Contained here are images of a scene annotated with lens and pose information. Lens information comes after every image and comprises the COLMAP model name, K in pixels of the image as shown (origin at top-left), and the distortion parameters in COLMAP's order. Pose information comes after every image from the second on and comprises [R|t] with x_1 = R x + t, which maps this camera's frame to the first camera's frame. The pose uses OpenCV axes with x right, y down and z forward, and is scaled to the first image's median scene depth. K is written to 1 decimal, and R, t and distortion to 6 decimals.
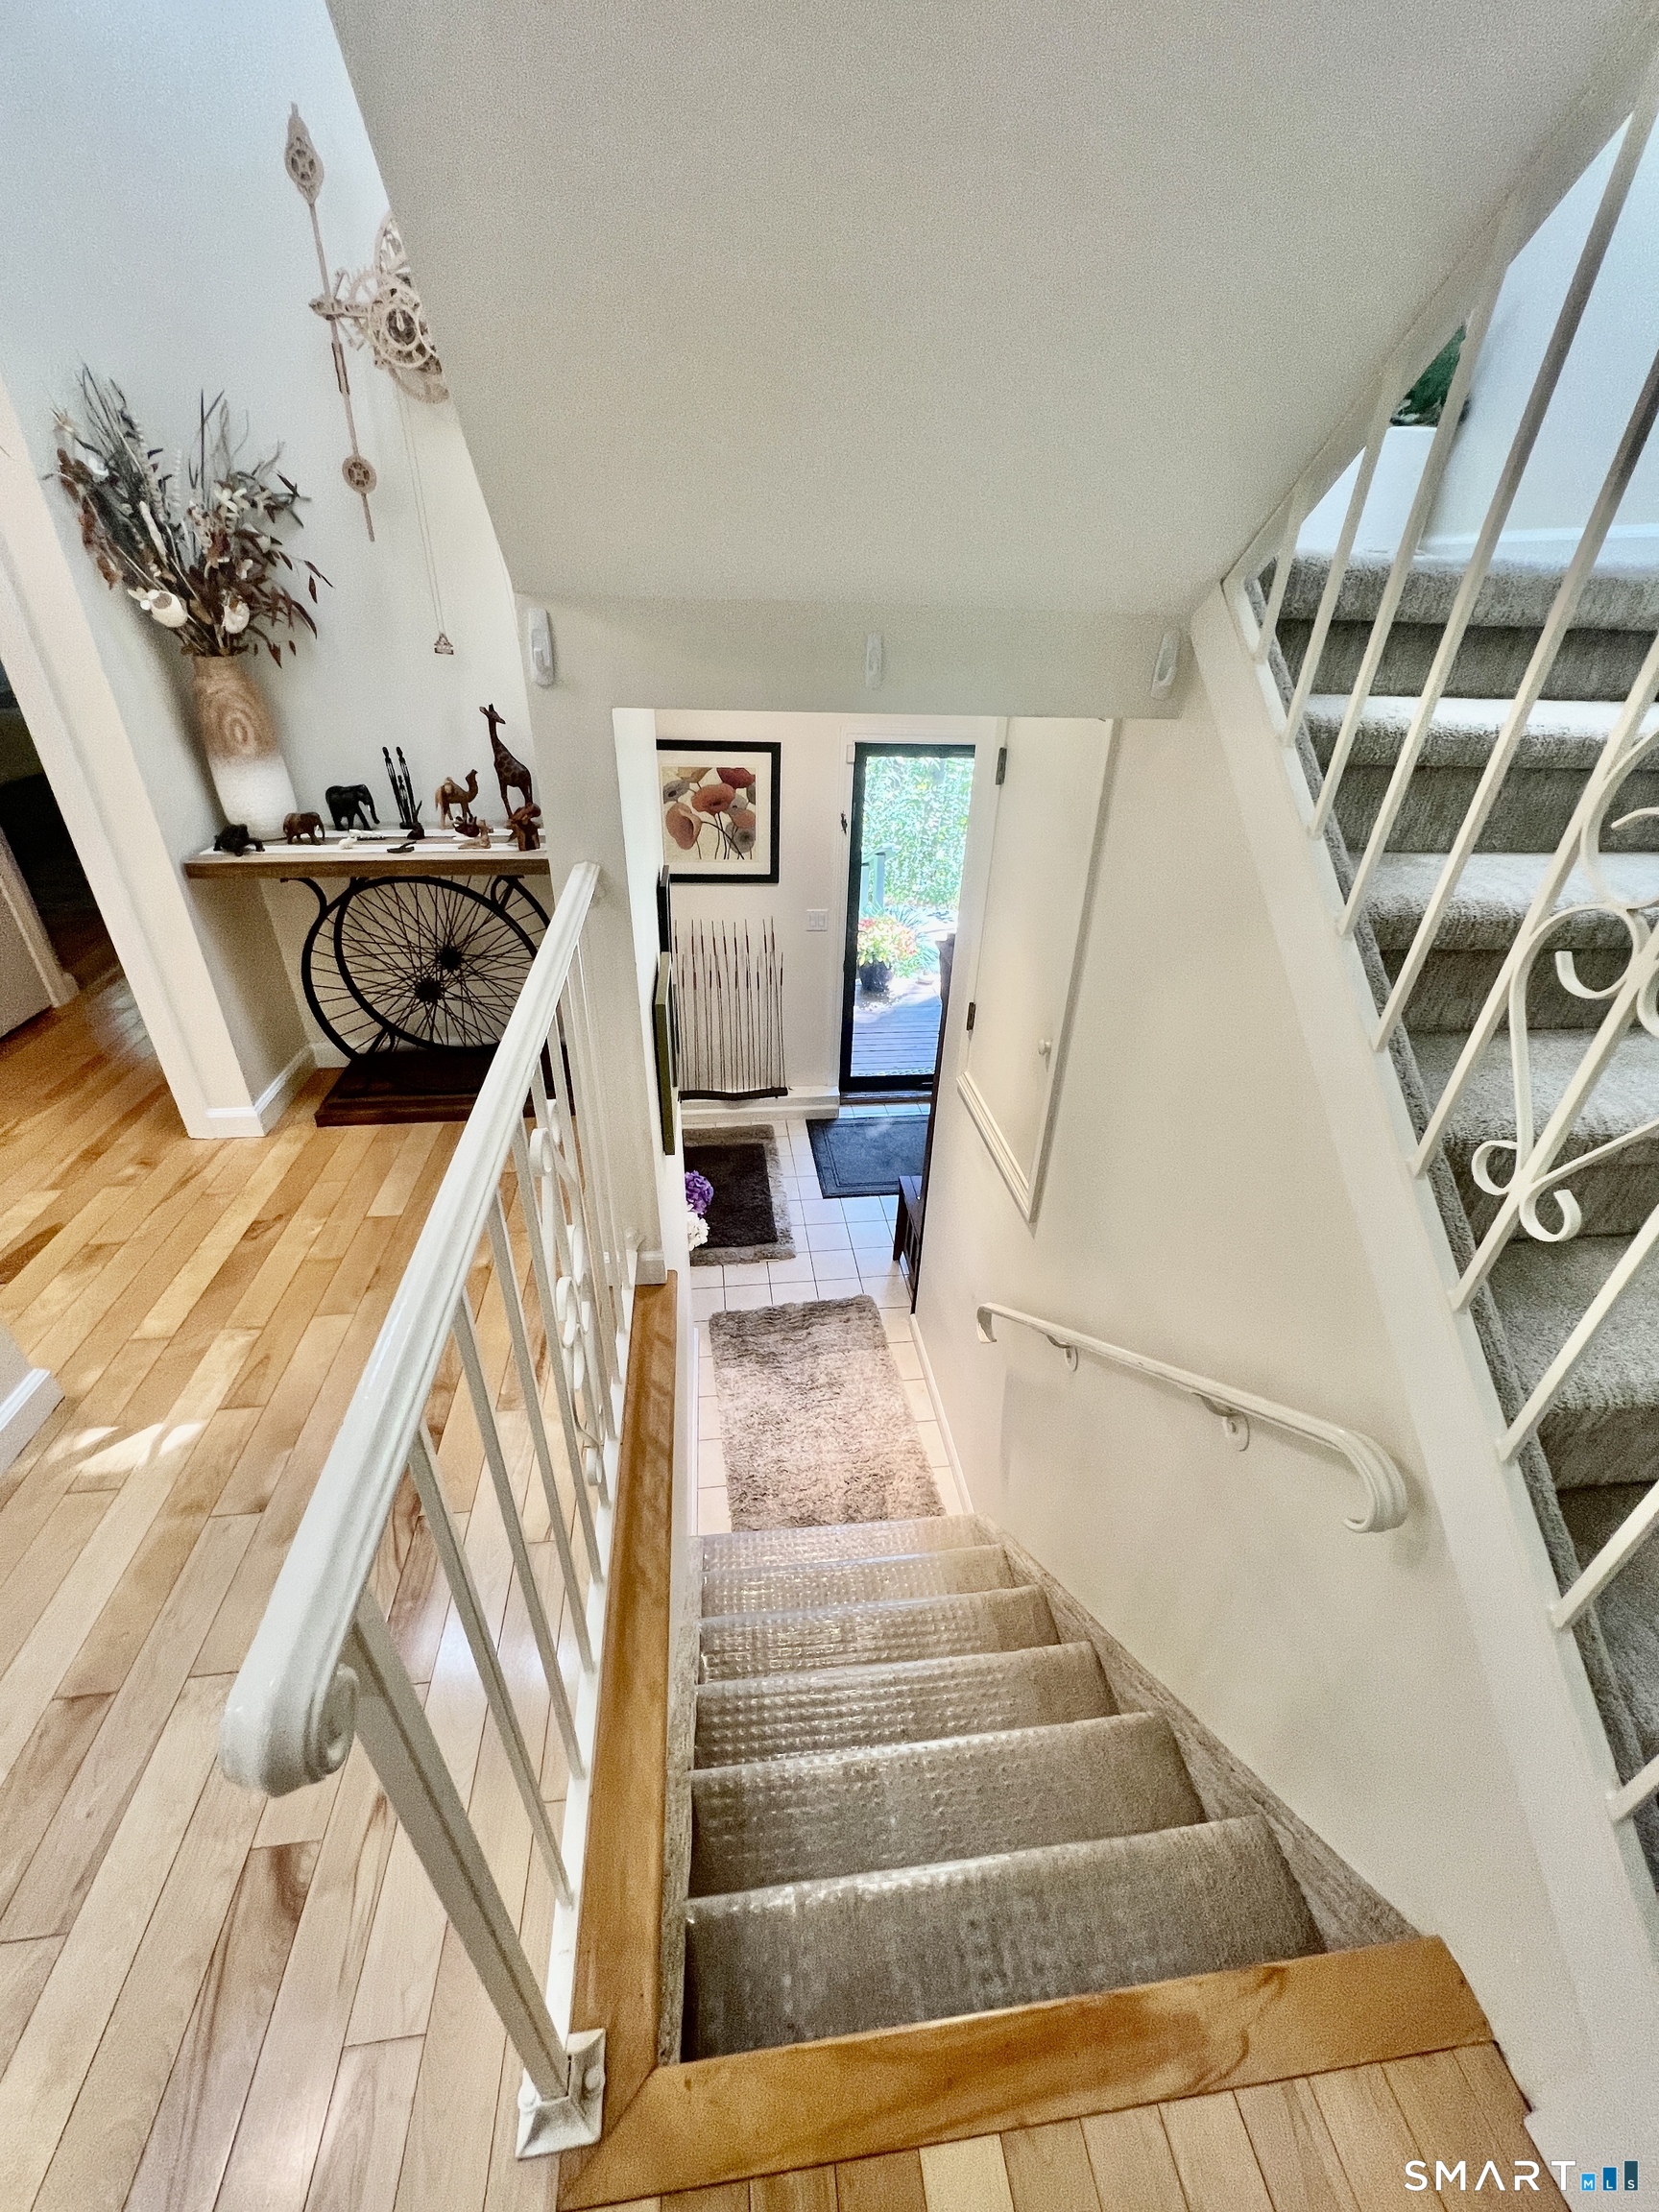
lens RADIAL K [[886.4, 0, 821.3], [0, 886.4, 1115.7], [0, 0, 1]] dist [-0.000372, -0.000010]
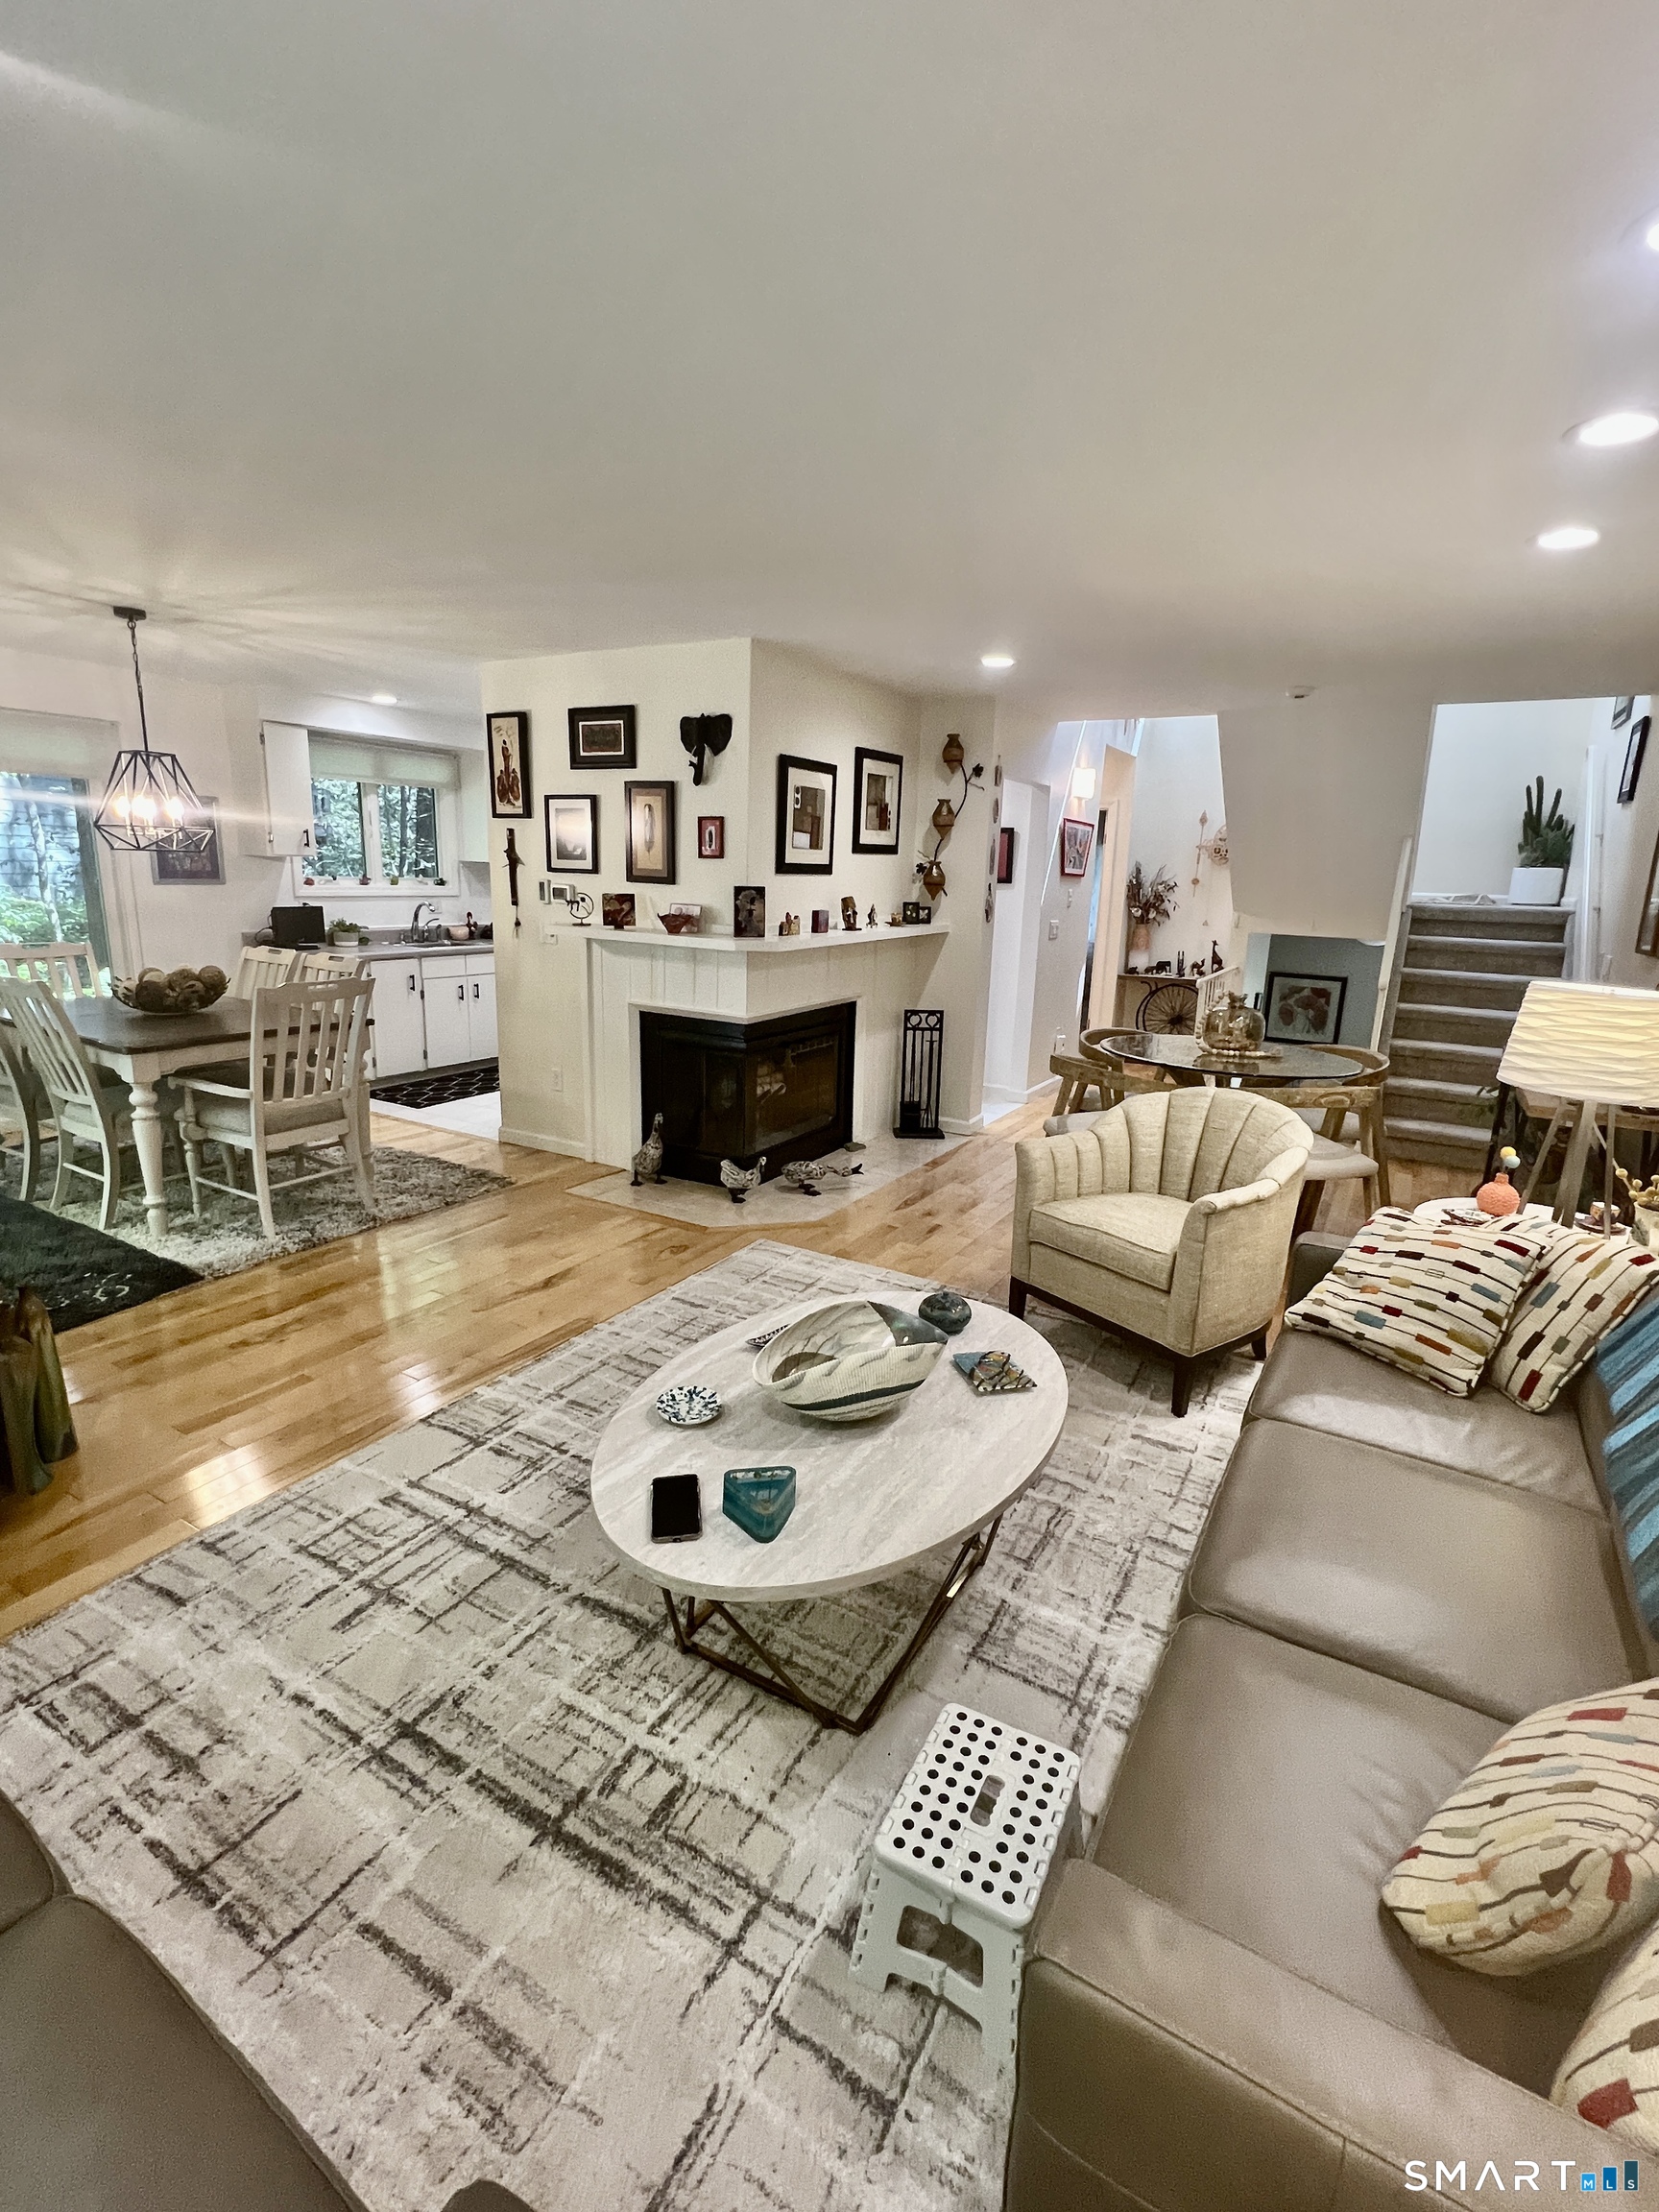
lens RADIAL K [[1010.9, 0, 836.1], [0, 1010.9, 1102.1], [0, 0, 1]] dist [-0.001490, -0.000651]
pose [[0.800578, 0.128343, -0.585322, 0.780880], [-0.317844, 0.919012, -0.233221, 1.429618], [0.507986, 0.372753, 0.776534, -2.432490]]
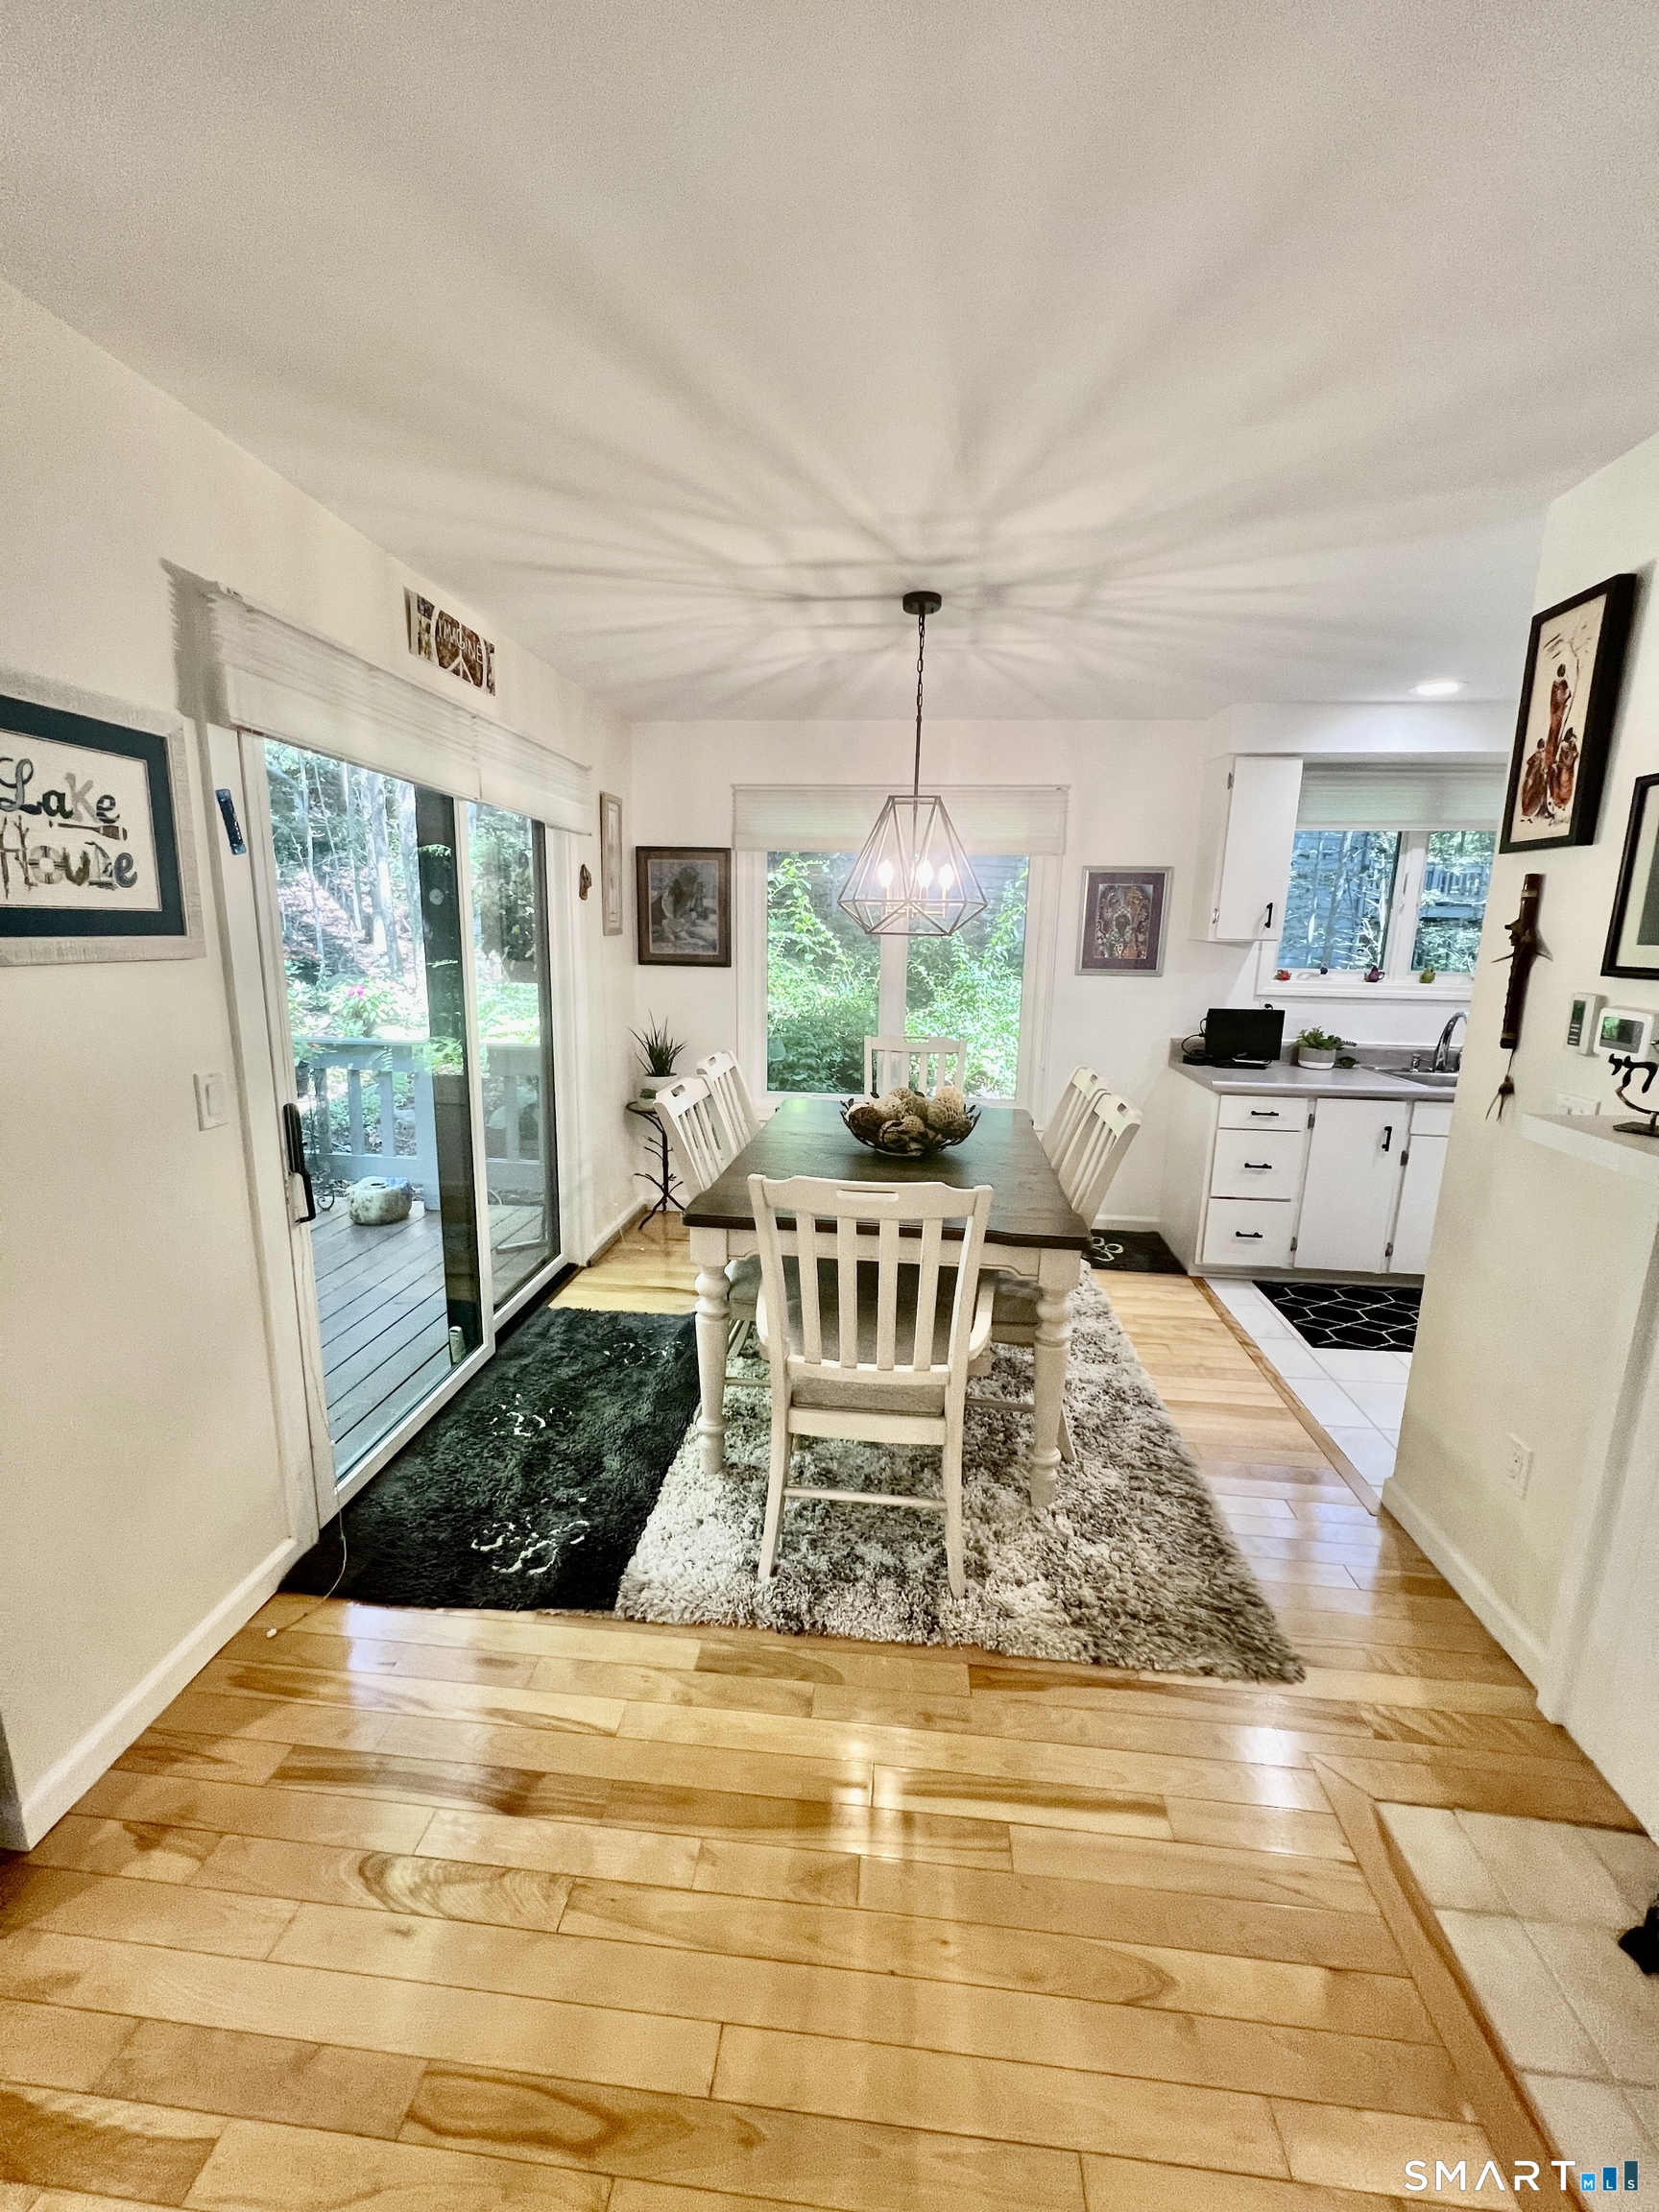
lens RADIAL K [[886.4, 0, 824.6], [0, 886.4, 1102.0], [0, 0, 1]] dist [-0.000372, -0.000010]
pose [[-0.220256, 0.157914, -0.962575, -0.229373], [-0.530804, 0.808506, 0.254097, 0.877669], [0.818373, 0.566905, -0.094257, -1.604440]]
